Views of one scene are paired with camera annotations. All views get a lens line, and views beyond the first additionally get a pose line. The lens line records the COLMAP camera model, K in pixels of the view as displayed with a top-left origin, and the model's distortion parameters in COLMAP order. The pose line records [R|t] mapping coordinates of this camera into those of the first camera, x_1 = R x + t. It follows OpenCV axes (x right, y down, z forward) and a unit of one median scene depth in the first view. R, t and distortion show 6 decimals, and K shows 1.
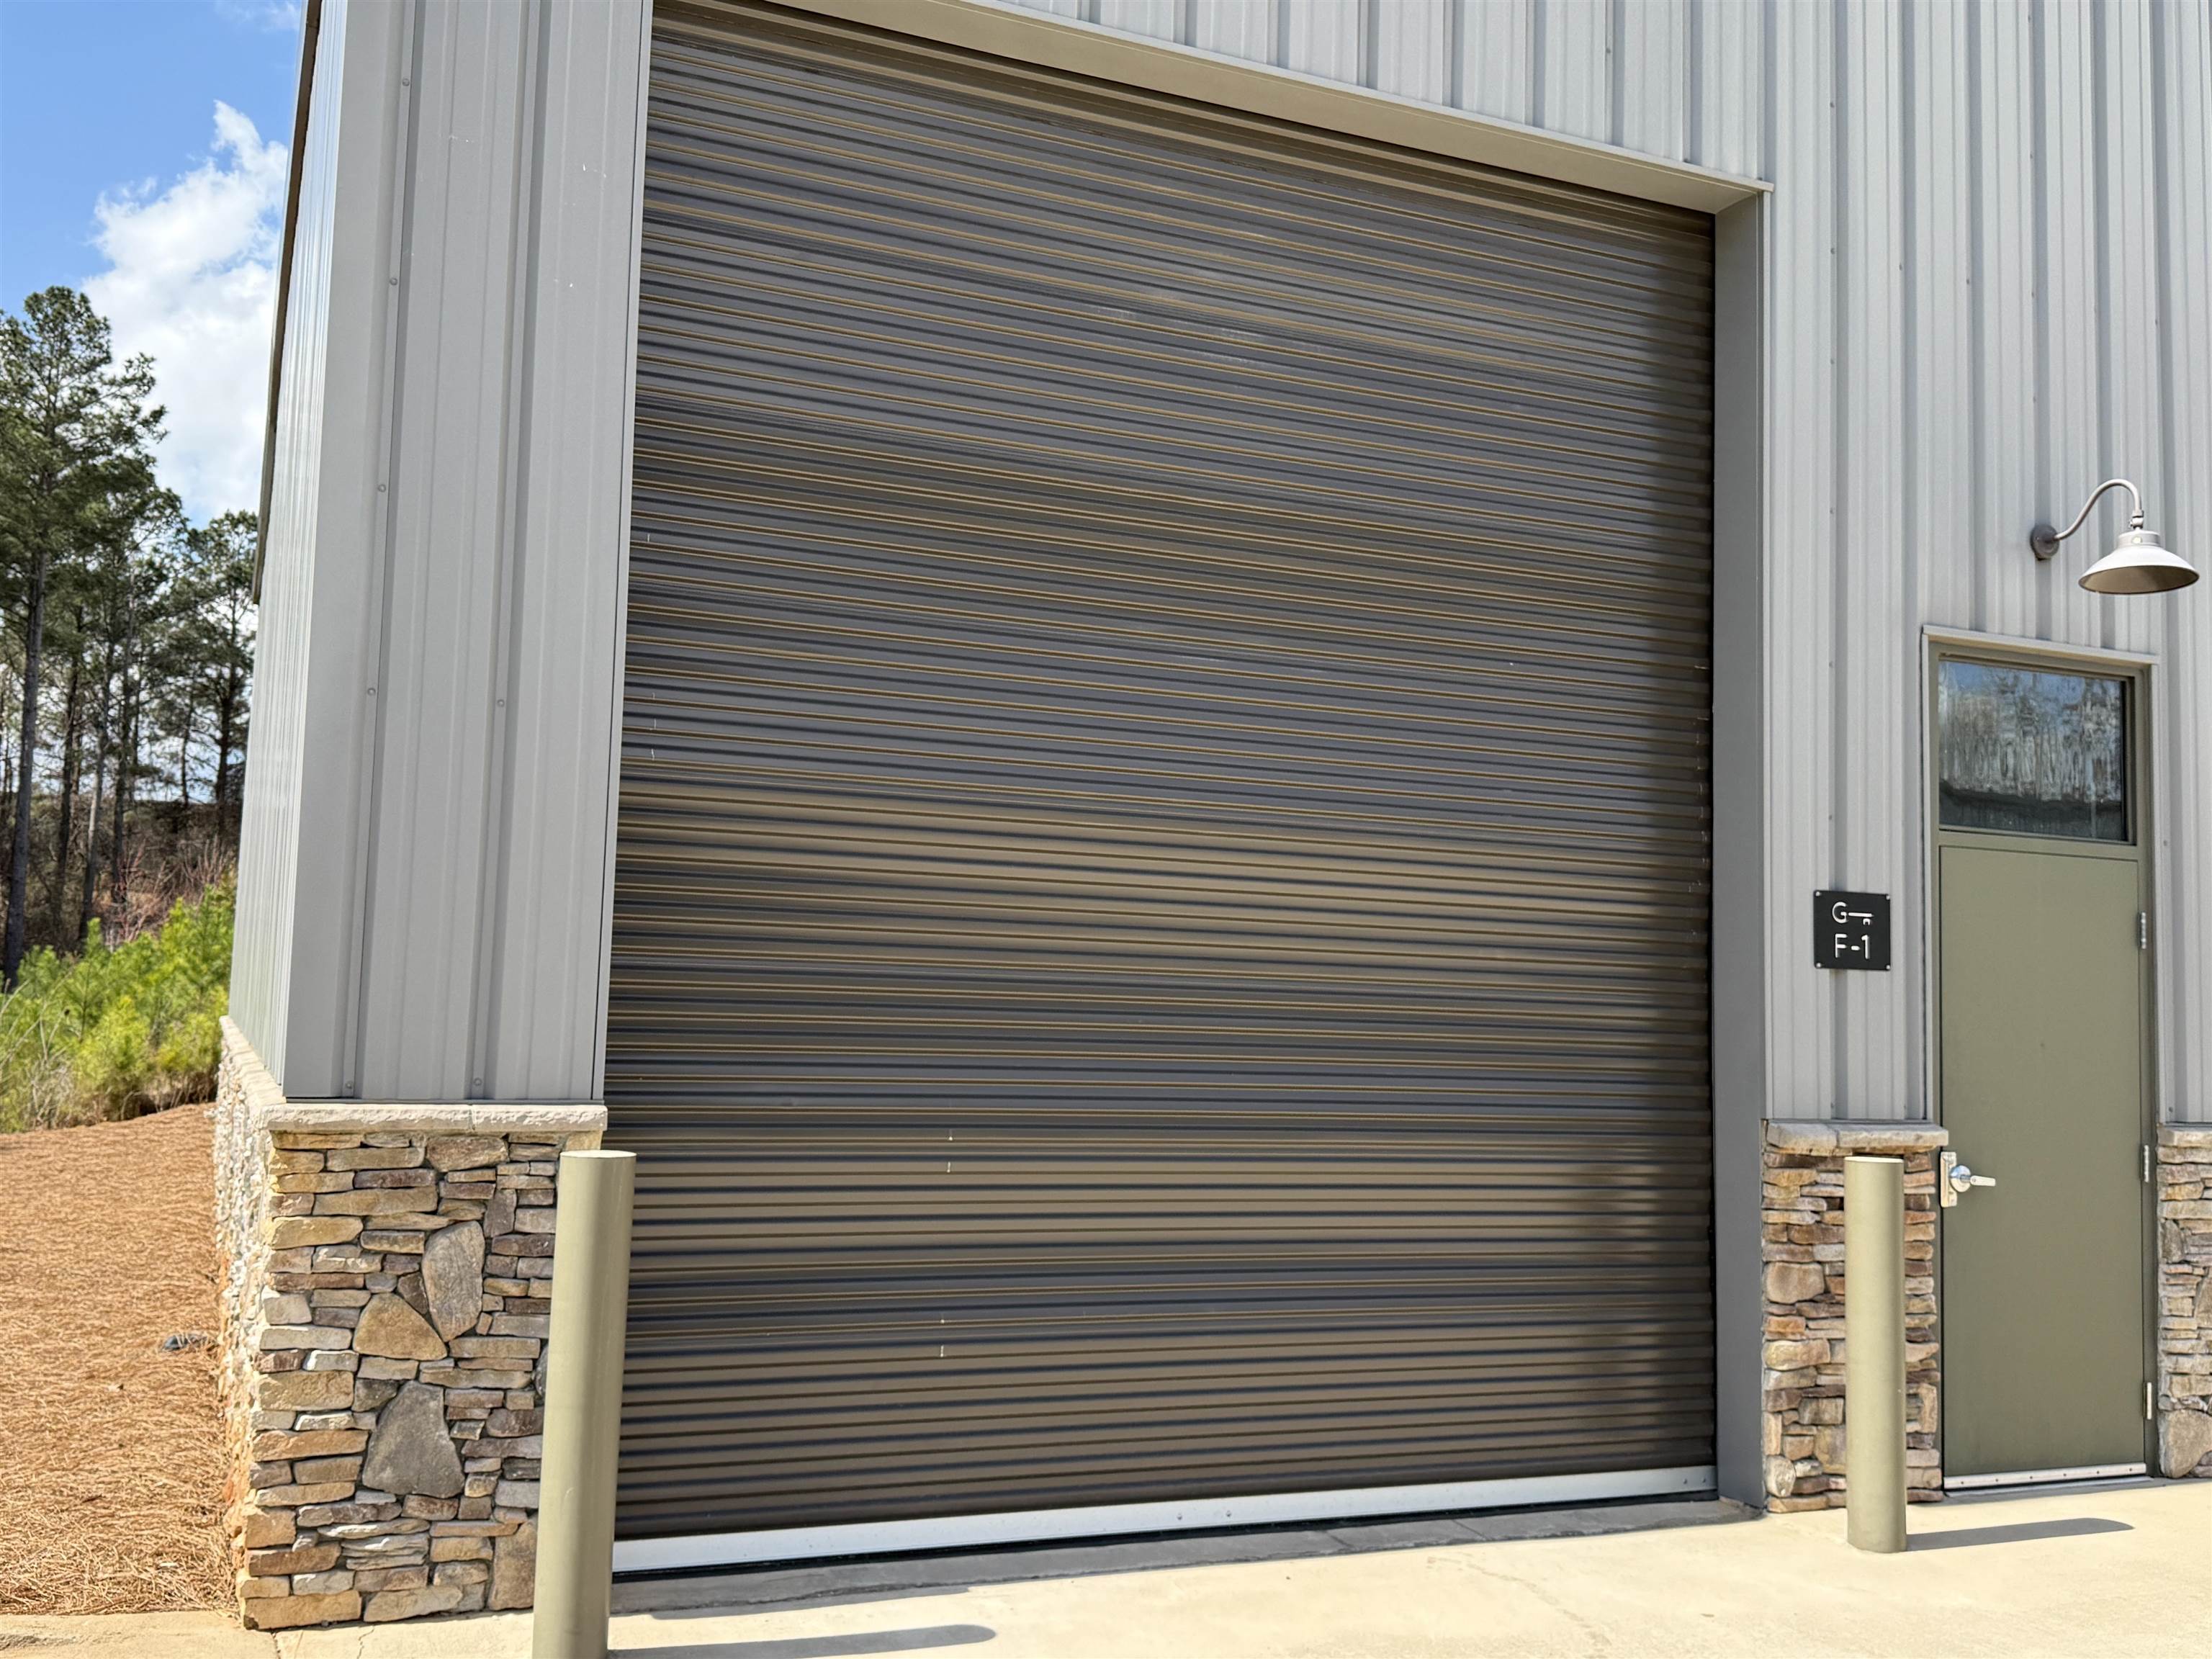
lens RADIAL K [[2060.5, 0, 1103.5], [0, 2060.5, 838.0], [0, 0, 1]] dist [0.131729, -0.260107]
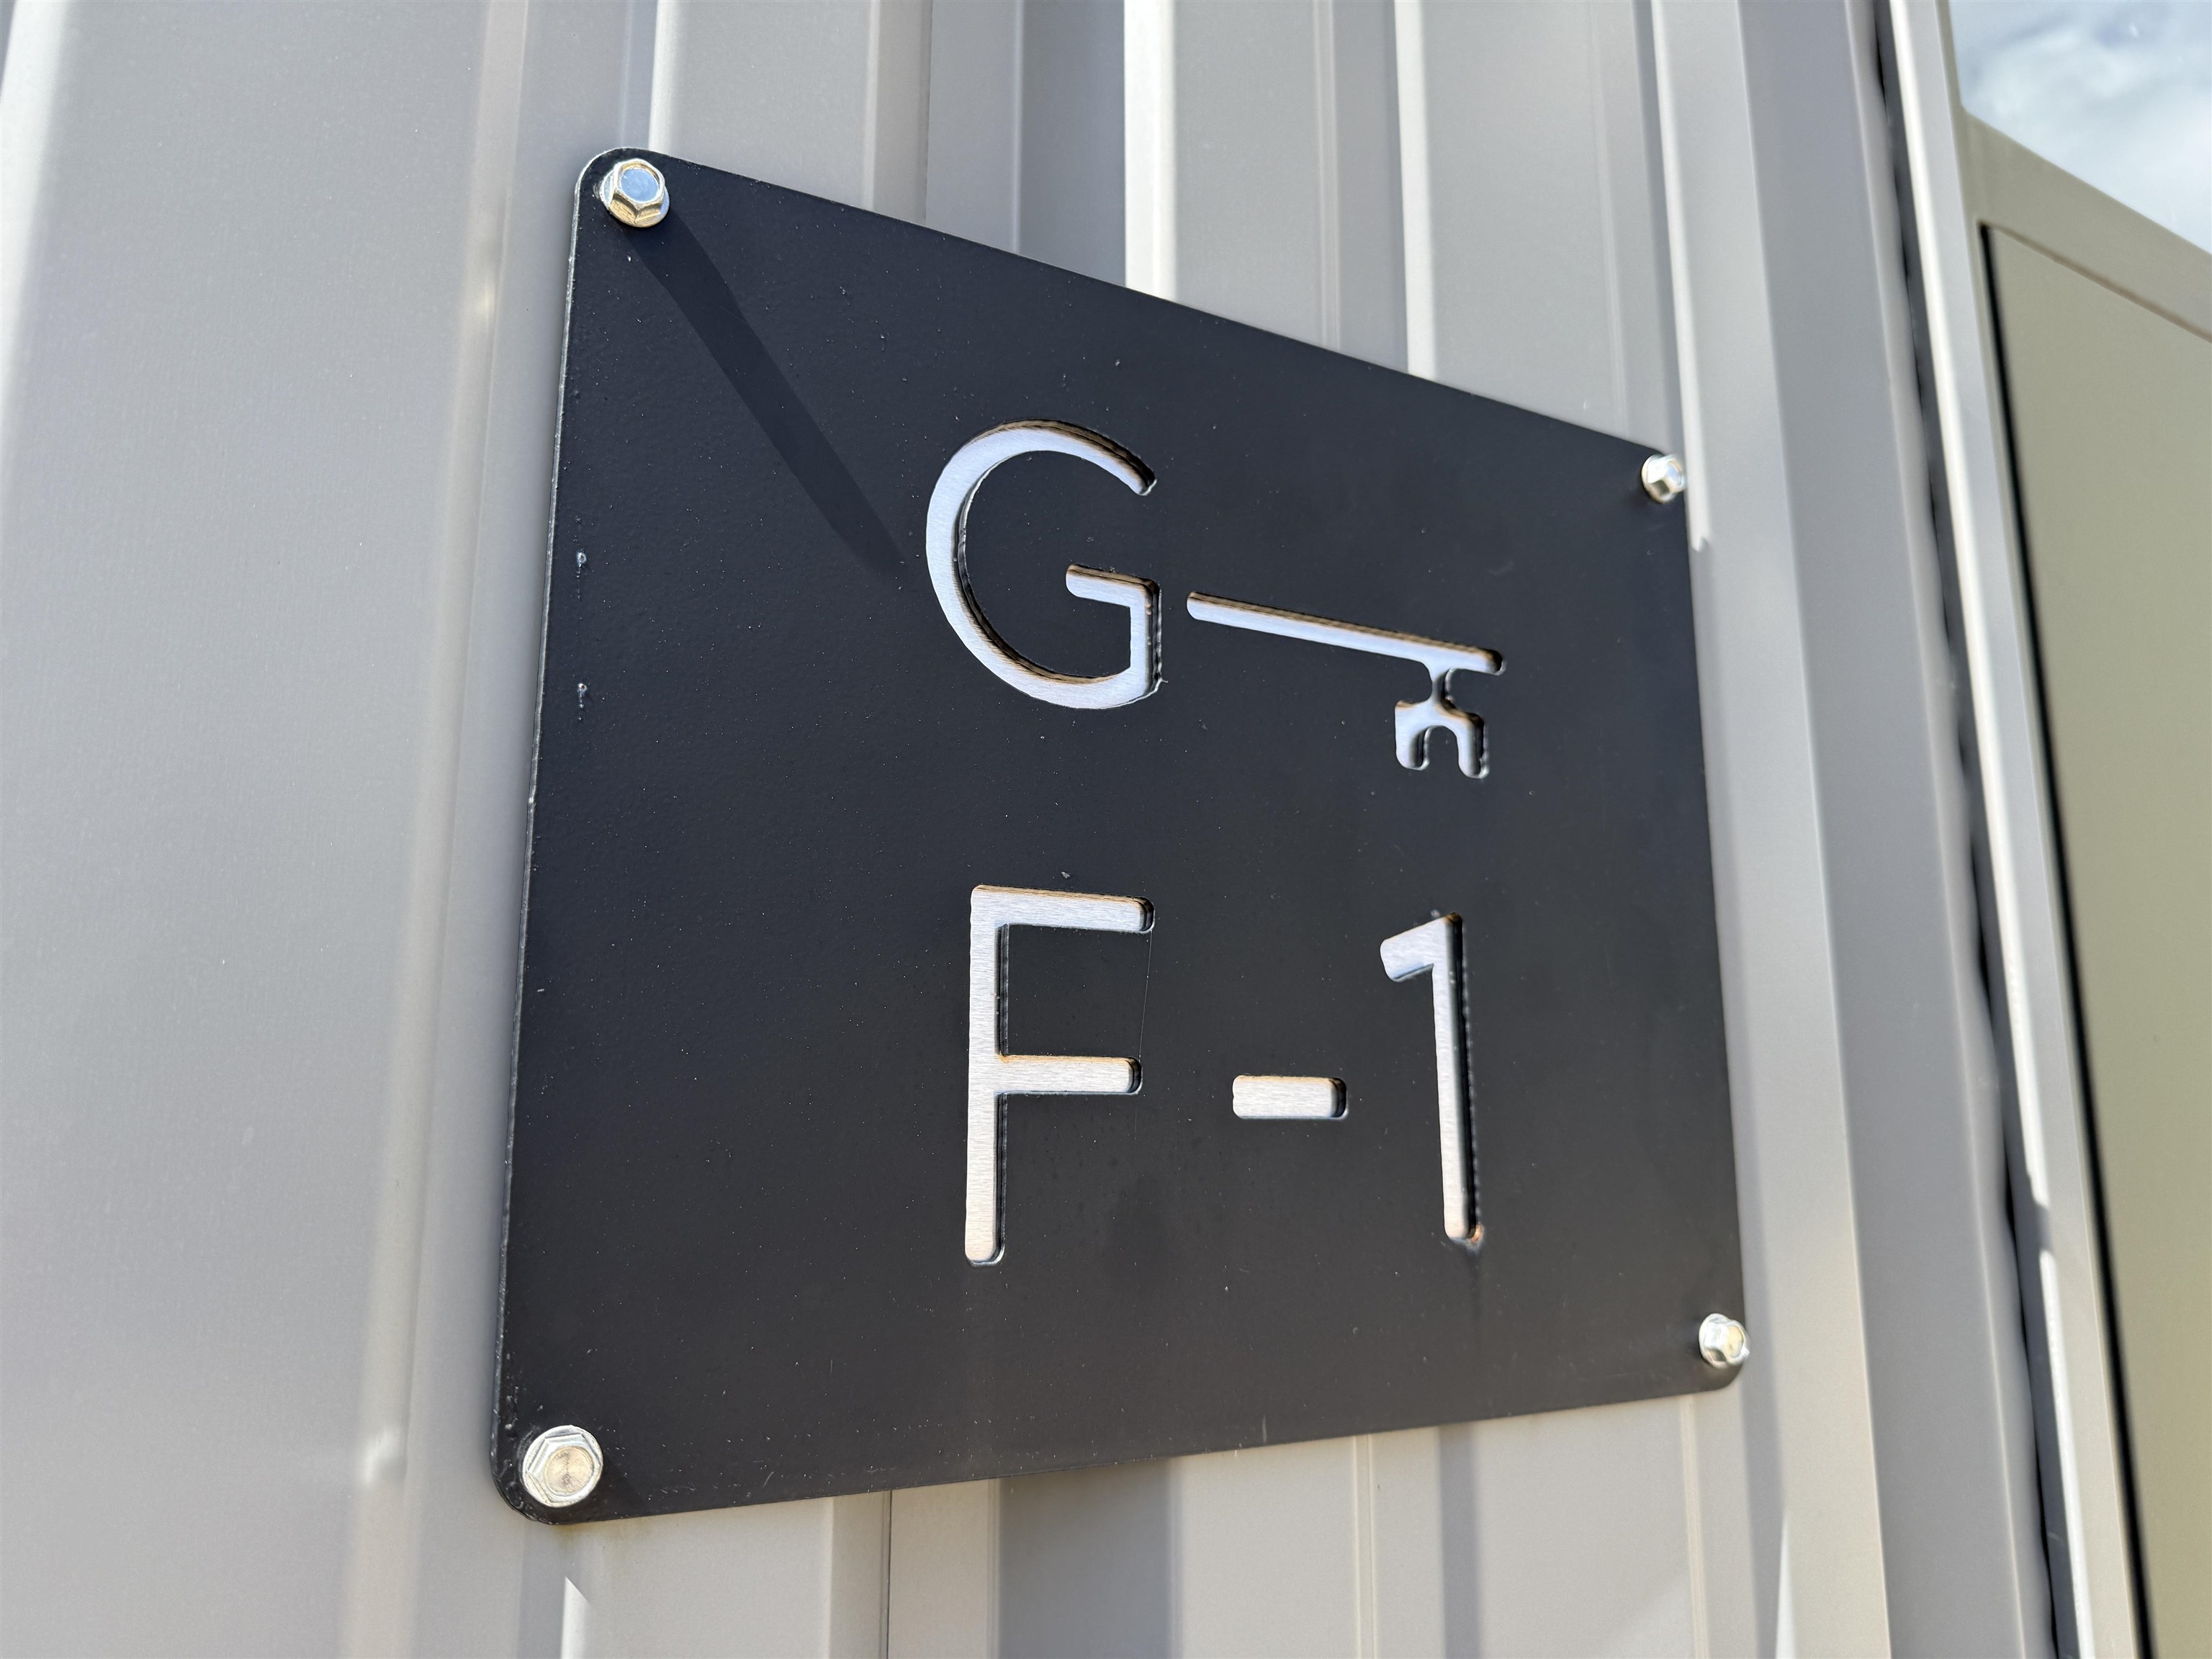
lens RADIAL K [[1560.7, 0, 1125.6], [0, 1560.7, 831.3], [0, 0, 1]] dist [0.088754, 0.000323]
pose [[0.988662, -0.002054, 0.150142, 0.348047], [0.016298, 0.995467, -0.093702, 0.048894], [-0.149269, 0.095087, 0.984214, 0.951226]]
